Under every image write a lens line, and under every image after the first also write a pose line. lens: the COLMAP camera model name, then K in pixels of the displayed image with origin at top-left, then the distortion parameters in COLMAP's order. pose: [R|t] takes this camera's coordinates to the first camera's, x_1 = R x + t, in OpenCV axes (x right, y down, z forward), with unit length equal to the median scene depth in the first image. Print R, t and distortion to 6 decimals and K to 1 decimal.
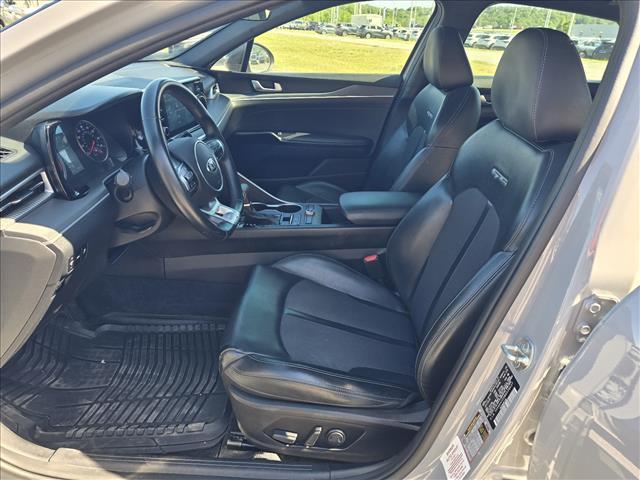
lens RADIAL K [[429.9, 0, 319.6], [0, 429.9, 241.1], [0, 0, 1]] dist [0.007503, -0.016338]
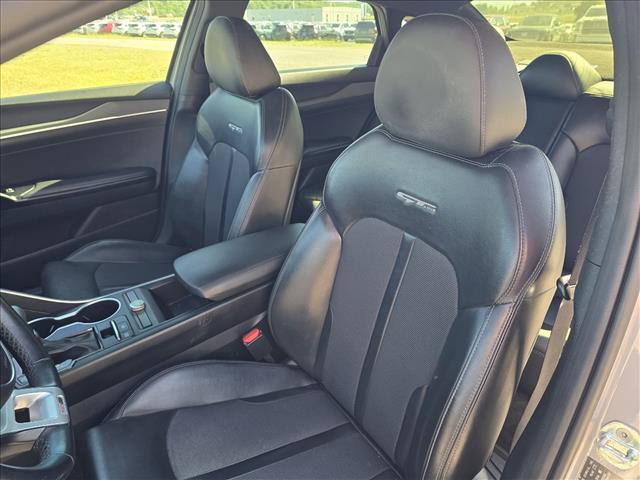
lens RADIAL K [[429.9, 0, 319.8], [0, 429.9, 240.1], [0, 0, 1]] dist [0.007503, -0.016338]
pose [[0.797320, -0.306492, 0.519946, -0.084189], [0.296891, 0.949203, 0.104253, -0.111915], [-0.525487, 0.071244, 0.847813, 0.212058]]
